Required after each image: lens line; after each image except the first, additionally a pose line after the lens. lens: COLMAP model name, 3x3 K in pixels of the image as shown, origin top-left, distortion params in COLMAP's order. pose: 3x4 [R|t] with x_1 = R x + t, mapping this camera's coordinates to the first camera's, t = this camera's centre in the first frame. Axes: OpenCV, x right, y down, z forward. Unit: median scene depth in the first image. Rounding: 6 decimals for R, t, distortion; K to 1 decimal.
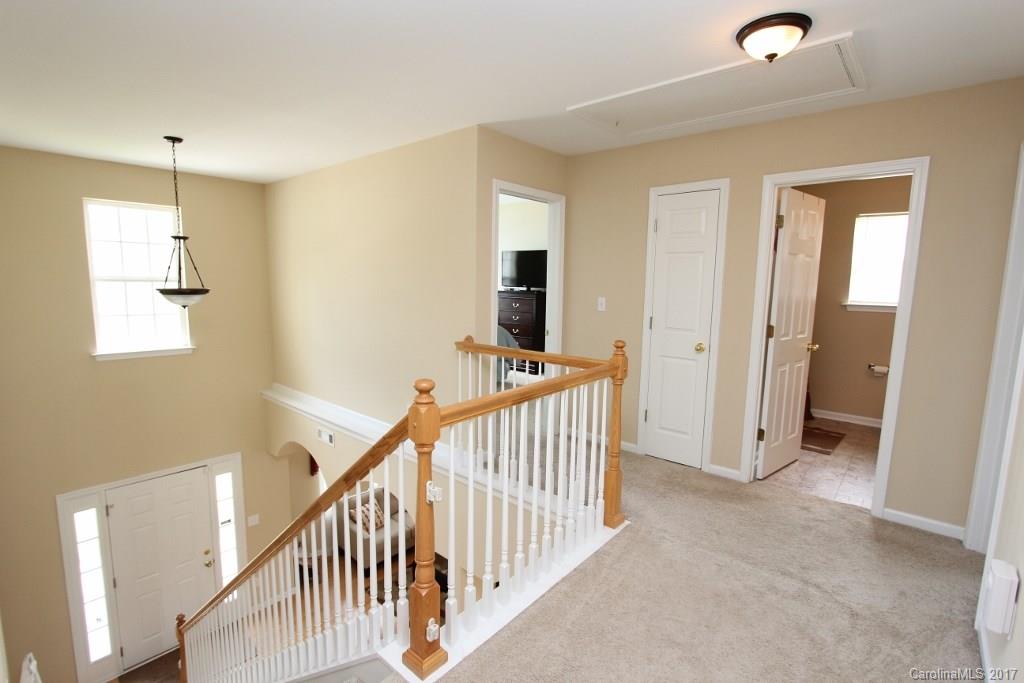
lens RADIAL K [[475.8, 0, 513.2], [0, 475.8, 343.7], [0, 0, 1]] dist [-0.018414, 0.001775]
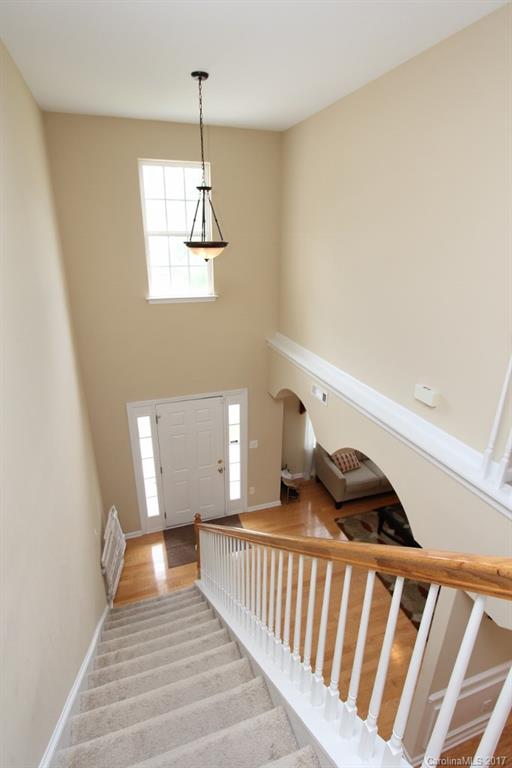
lens RADIAL K [[396.0, 0, 253.5], [0, 396.0, 384.9], [0, 0, 1]] dist [-0.017552, 0.003611]
pose [[0.863217, 0.168181, -0.475996, -0.117147], [-0.055156, 0.968651, 0.242224, -0.022997], [0.501812, -0.182838, 0.845432, 0.212944]]
